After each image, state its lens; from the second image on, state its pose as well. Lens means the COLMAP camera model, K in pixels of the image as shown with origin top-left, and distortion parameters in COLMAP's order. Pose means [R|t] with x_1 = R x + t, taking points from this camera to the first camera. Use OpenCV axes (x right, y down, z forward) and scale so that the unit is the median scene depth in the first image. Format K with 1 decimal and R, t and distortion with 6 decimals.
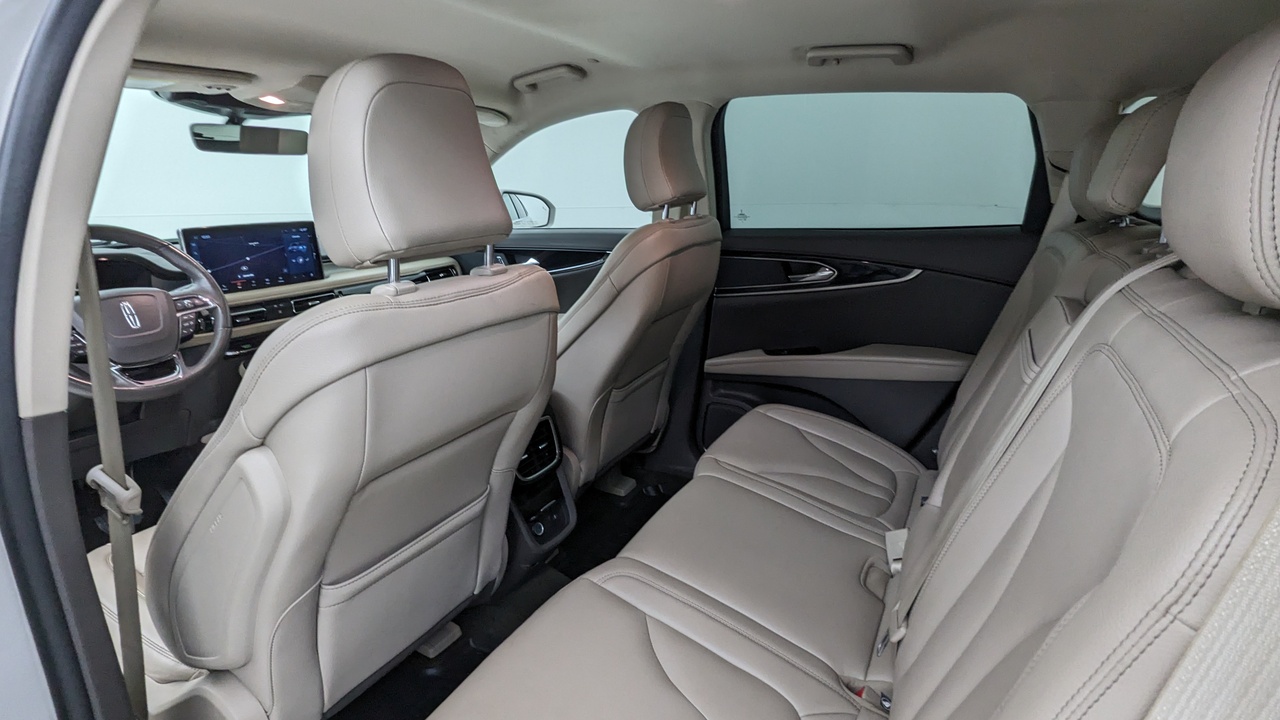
lens RADIAL K [[617.1, 0, 641.7], [0, 617.1, 360.5], [0, 0, 1]] dist [-0.002842, -0.000281]
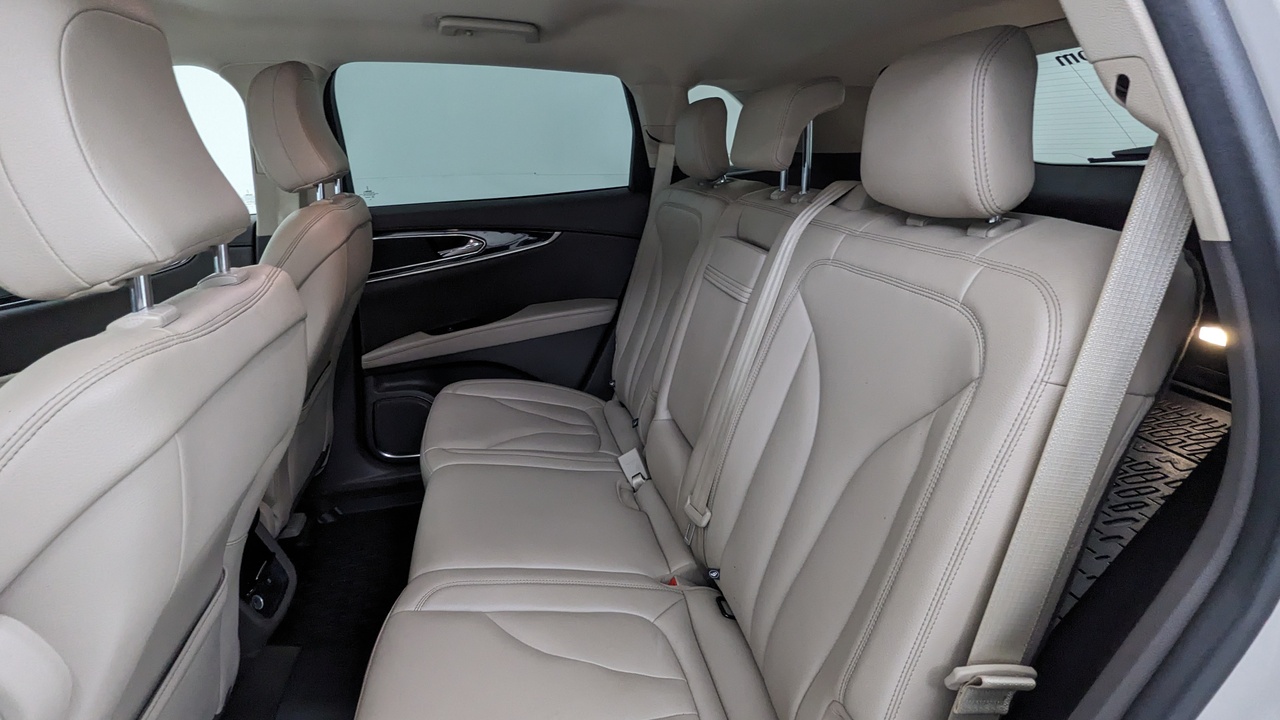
lens RADIAL K [[617.1, 0, 638.9], [0, 617.1, 358.0], [0, 0, 1]] dist [-0.002842, -0.000281]
pose [[0.744774, -0.224740, 0.628334, -0.215112], [0.201813, 0.973348, 0.108932, -0.018632], [-0.636069, 0.045676, 0.770279, 0.062897]]
